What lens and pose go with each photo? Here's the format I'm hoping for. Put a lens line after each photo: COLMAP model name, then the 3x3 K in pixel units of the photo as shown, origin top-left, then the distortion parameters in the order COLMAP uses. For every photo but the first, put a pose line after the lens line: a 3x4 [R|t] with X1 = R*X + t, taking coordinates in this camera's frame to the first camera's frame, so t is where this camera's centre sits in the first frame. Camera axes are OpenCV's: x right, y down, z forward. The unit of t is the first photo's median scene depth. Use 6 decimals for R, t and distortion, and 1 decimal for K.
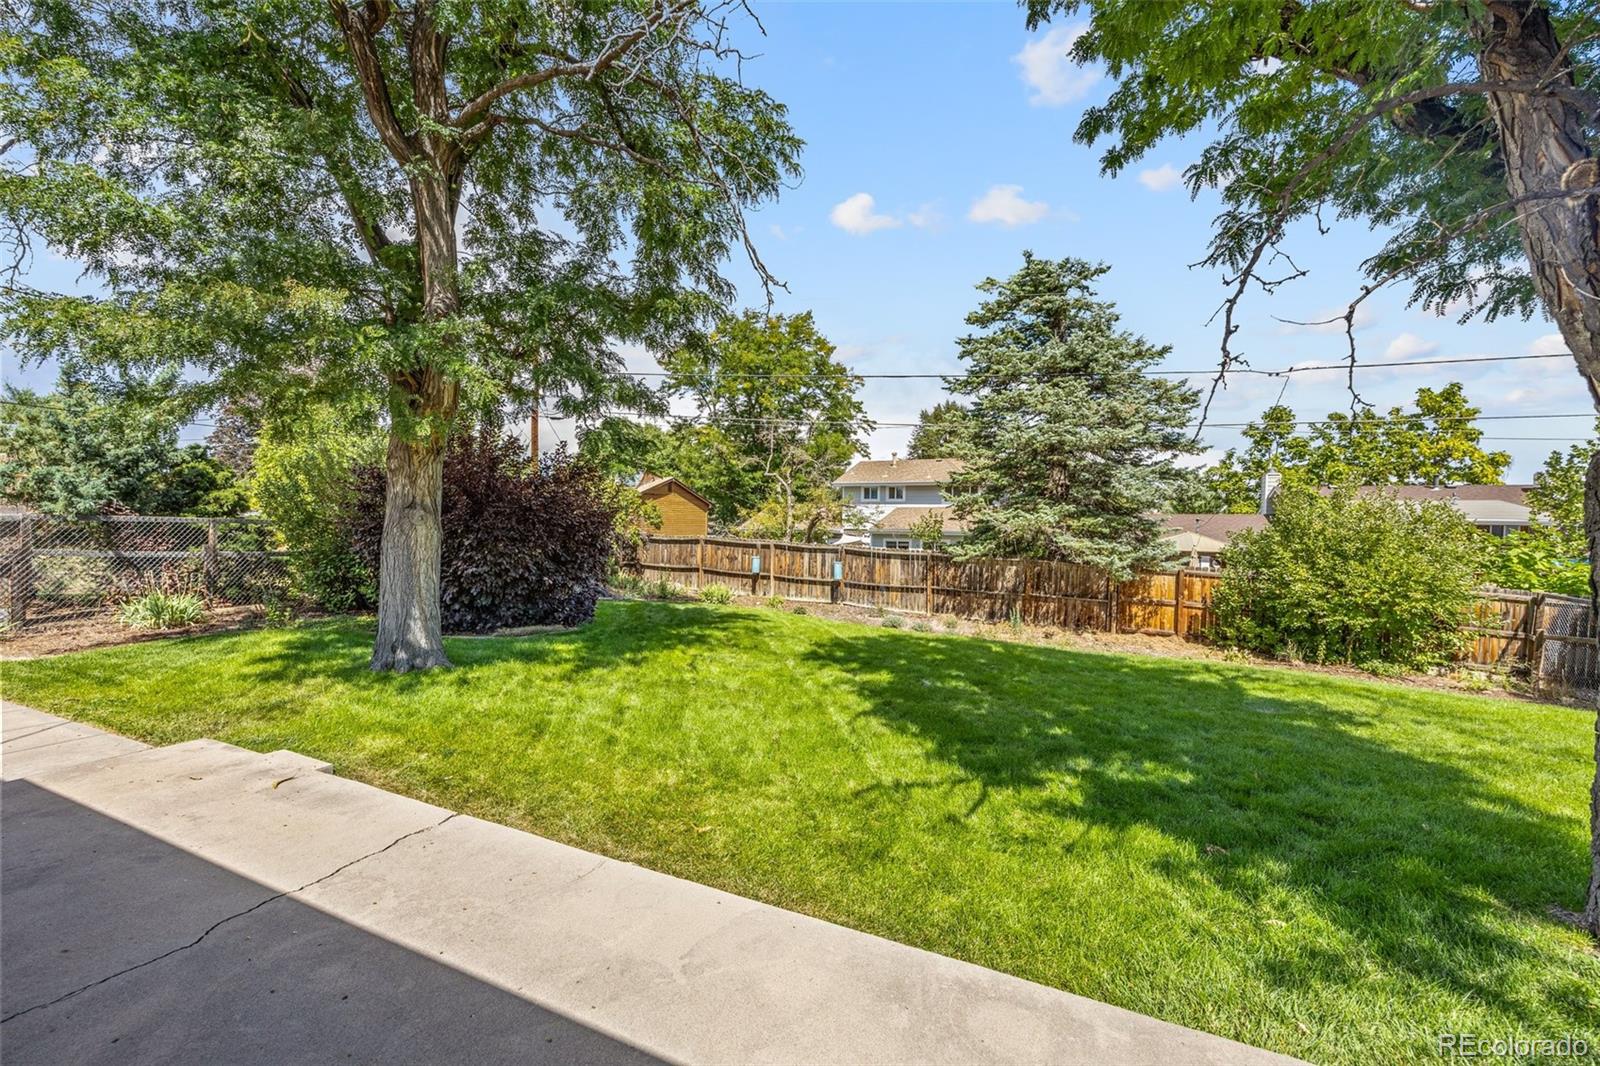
lens RADIAL K [[640.5, 0, 795.9], [0, 640.5, 531.8], [0, 0, 1]] dist [-0.002675, -0.000032]
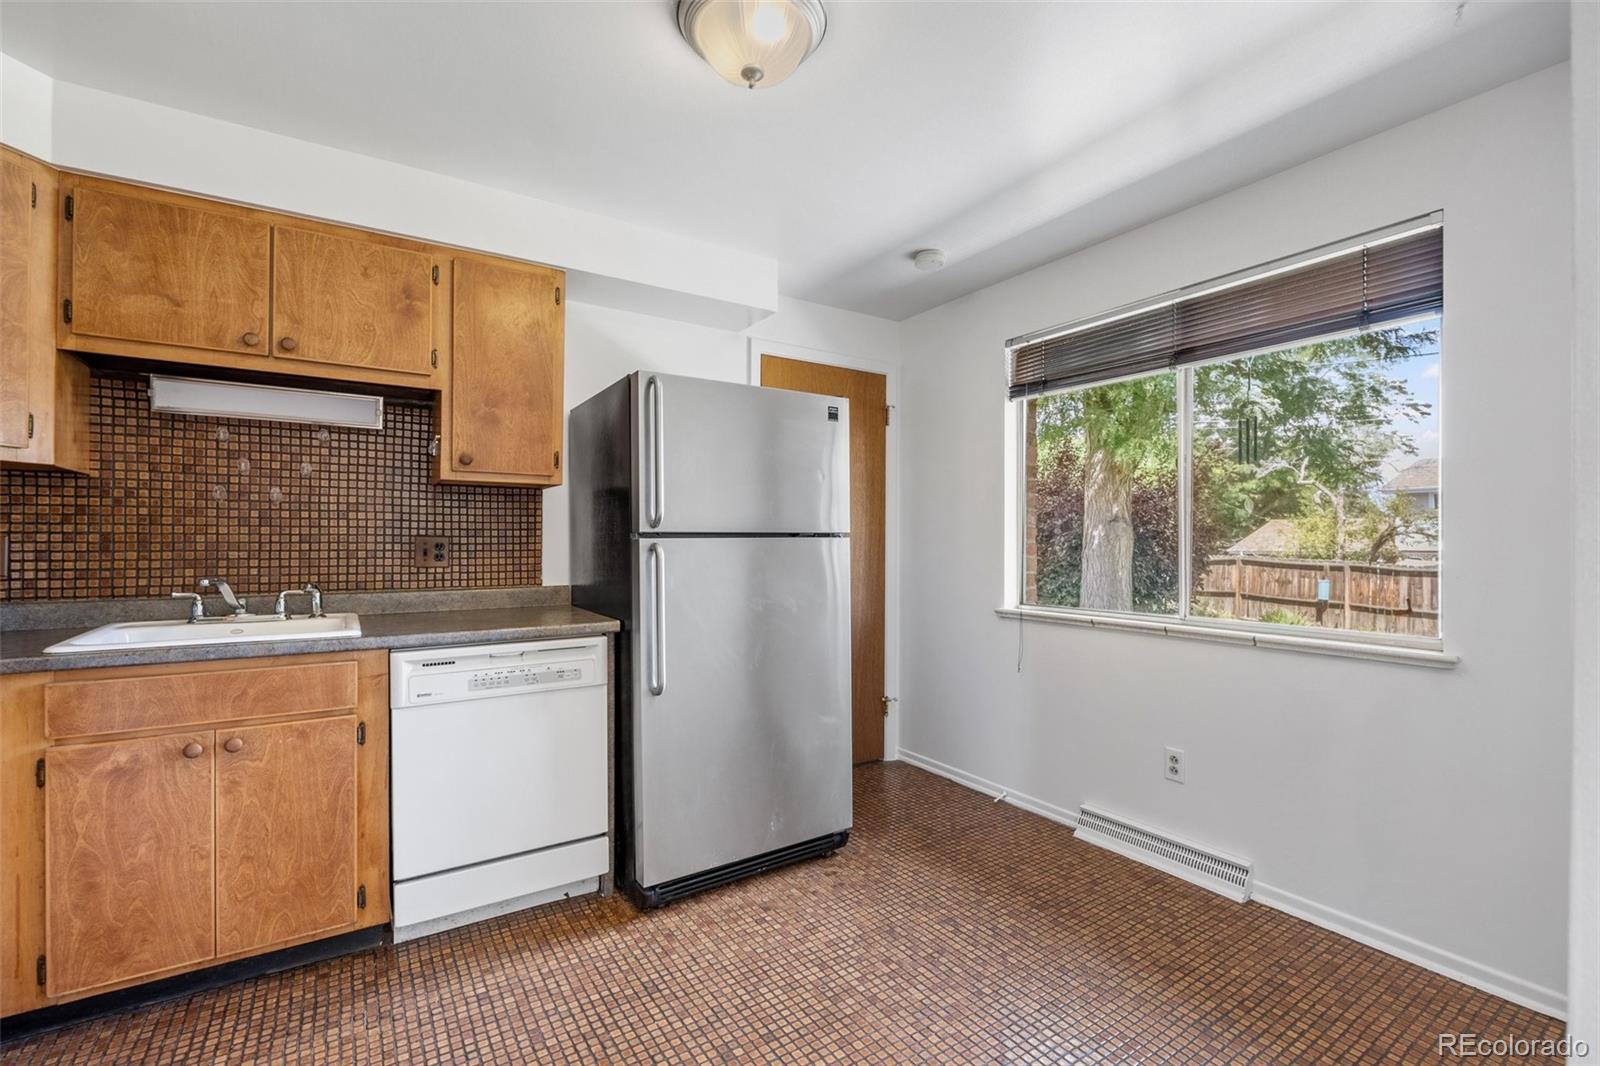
lens RADIAL K [[704.1, 0, 799.7], [0, 704.1, 538.2], [0, 0, 1]] dist [-0.004444, -0.000141]
pose [[0.846747, -0.010675, -0.531888, -0.150235], [-0.004203, 0.999633, -0.026753, 0.011184], [0.531979, 0.024889, 0.846392, -0.131181]]
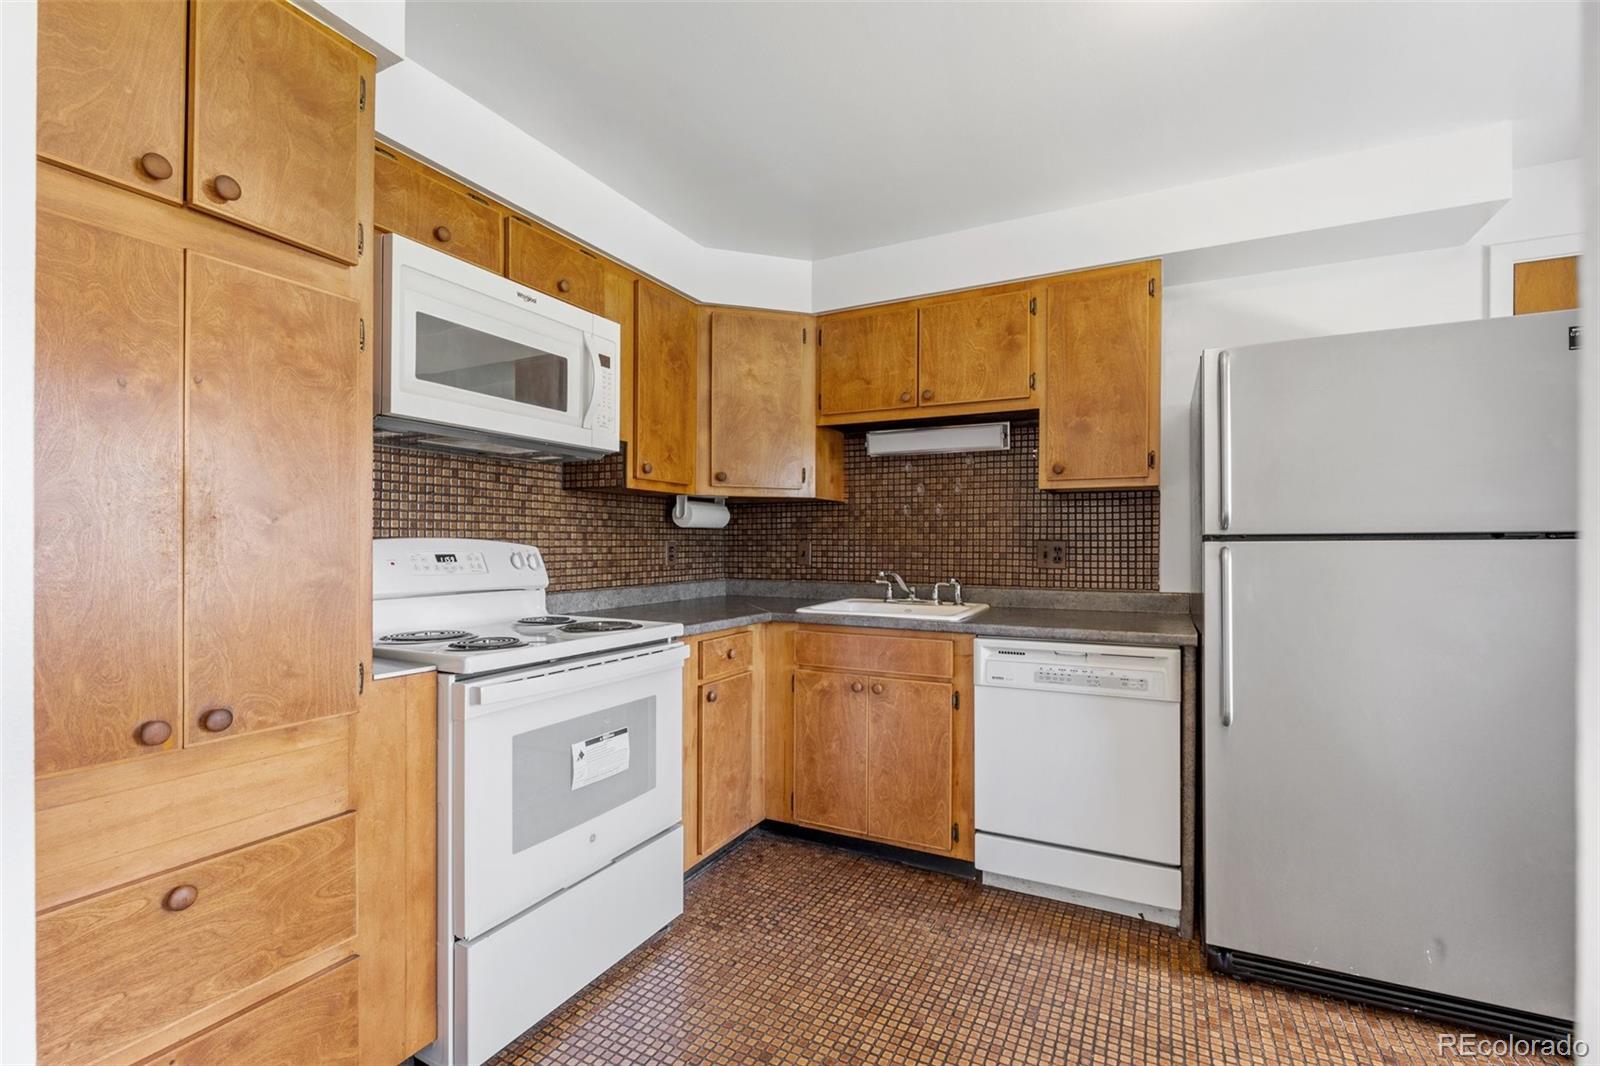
lens RADIAL K [[704.1, 0, 797.0], [0, 704.1, 540.5], [0, 0, 1]] dist [-0.004444, -0.000141]
pose [[-0.040734, -0.013481, -0.999079, -0.131698], [-0.023194, 0.999652, -0.012544, 0.010624], [0.998901, 0.022662, -0.041033, -0.103312]]
